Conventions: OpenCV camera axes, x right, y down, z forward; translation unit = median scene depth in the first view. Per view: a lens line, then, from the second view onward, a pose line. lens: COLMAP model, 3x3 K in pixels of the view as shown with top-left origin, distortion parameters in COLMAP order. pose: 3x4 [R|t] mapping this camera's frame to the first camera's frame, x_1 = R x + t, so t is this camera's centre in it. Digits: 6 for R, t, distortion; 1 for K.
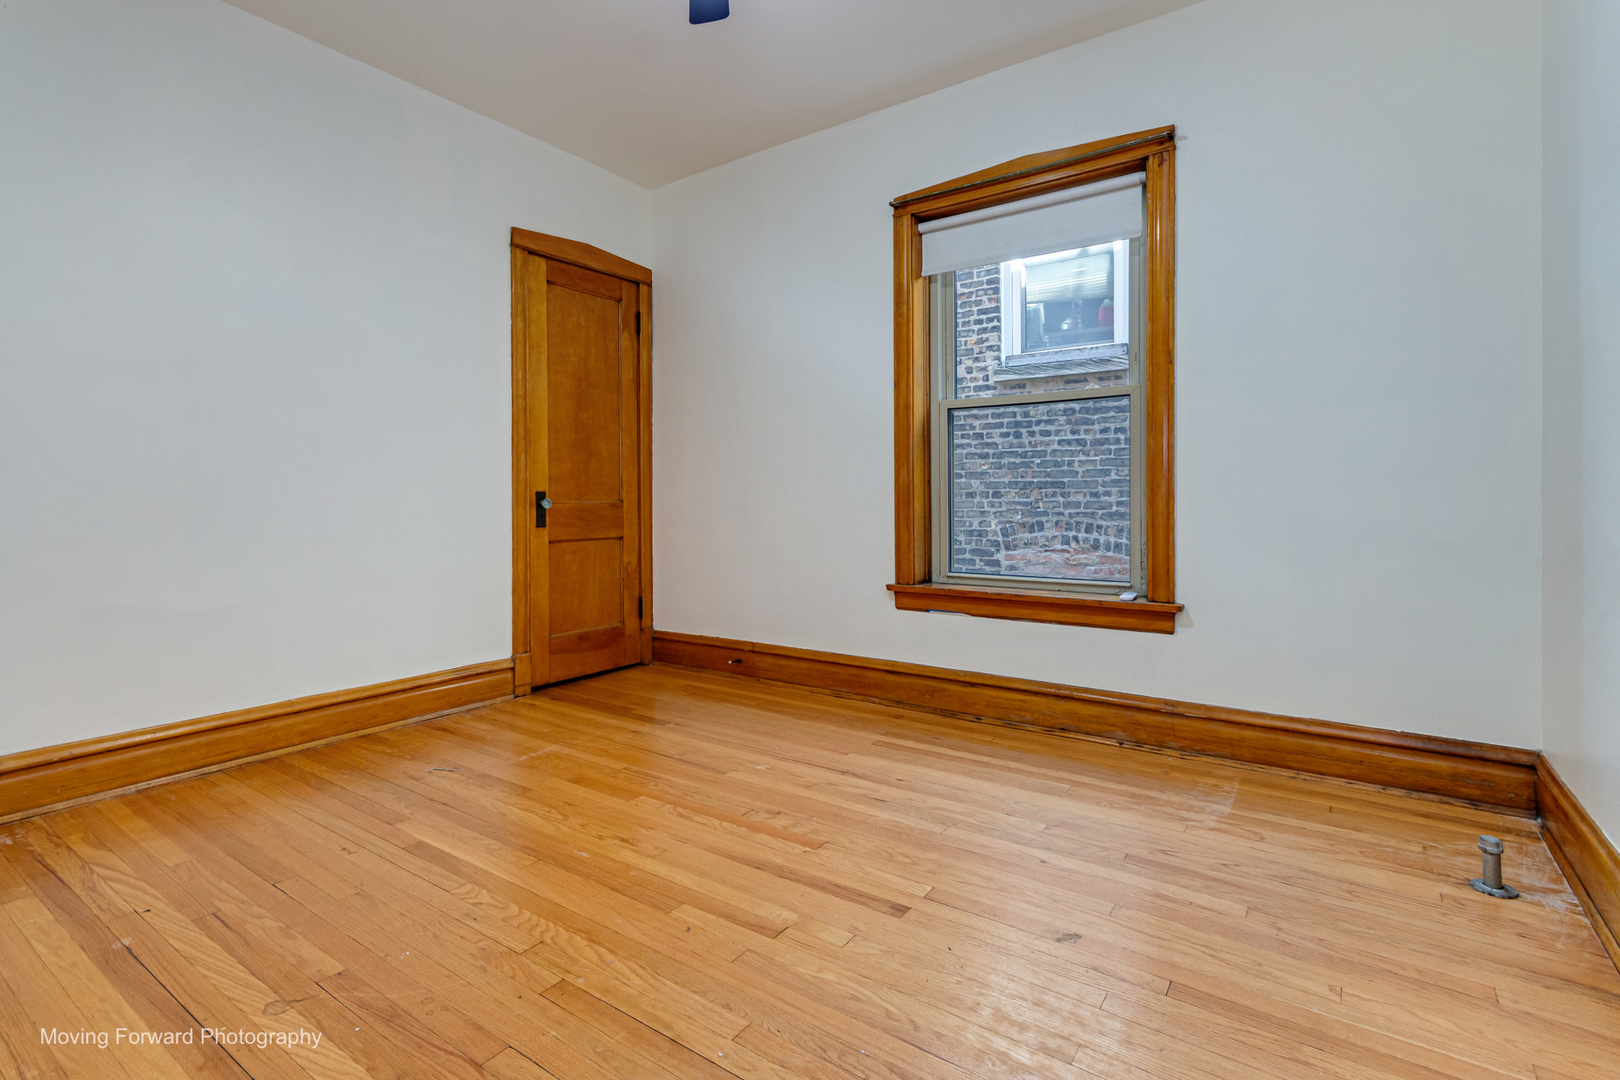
lens RADIAL K [[754.3, 0, 807.3], [0, 754.3, 496.3], [0, 0, 1]] dist [0.002501, 0.001127]
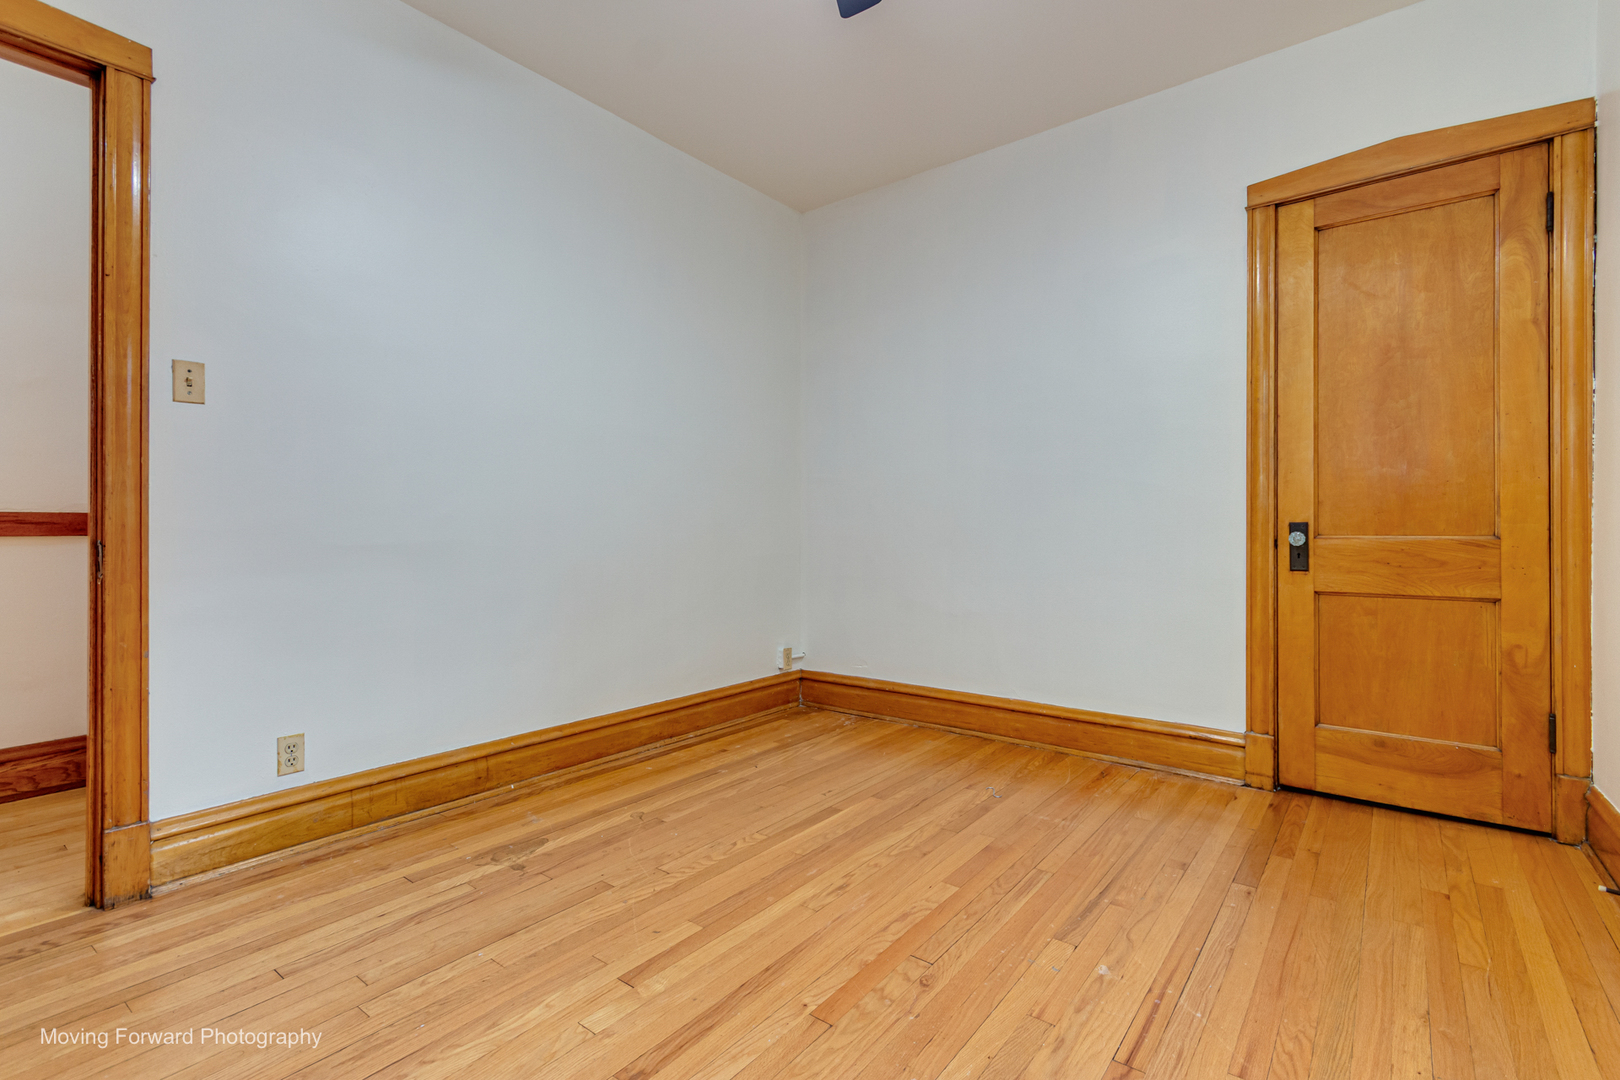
lens RADIAL K [[754.3, 0, 807.0], [0, 754.3, 523.2], [0, 0, 1]] dist [0.002501, 0.001127]
pose [[-0.049849, -0.005379, -0.998742, 0.586615], [0.003026, 0.999980, -0.005537, -0.004367], [0.998752, -0.003298, -0.049832, 0.812957]]
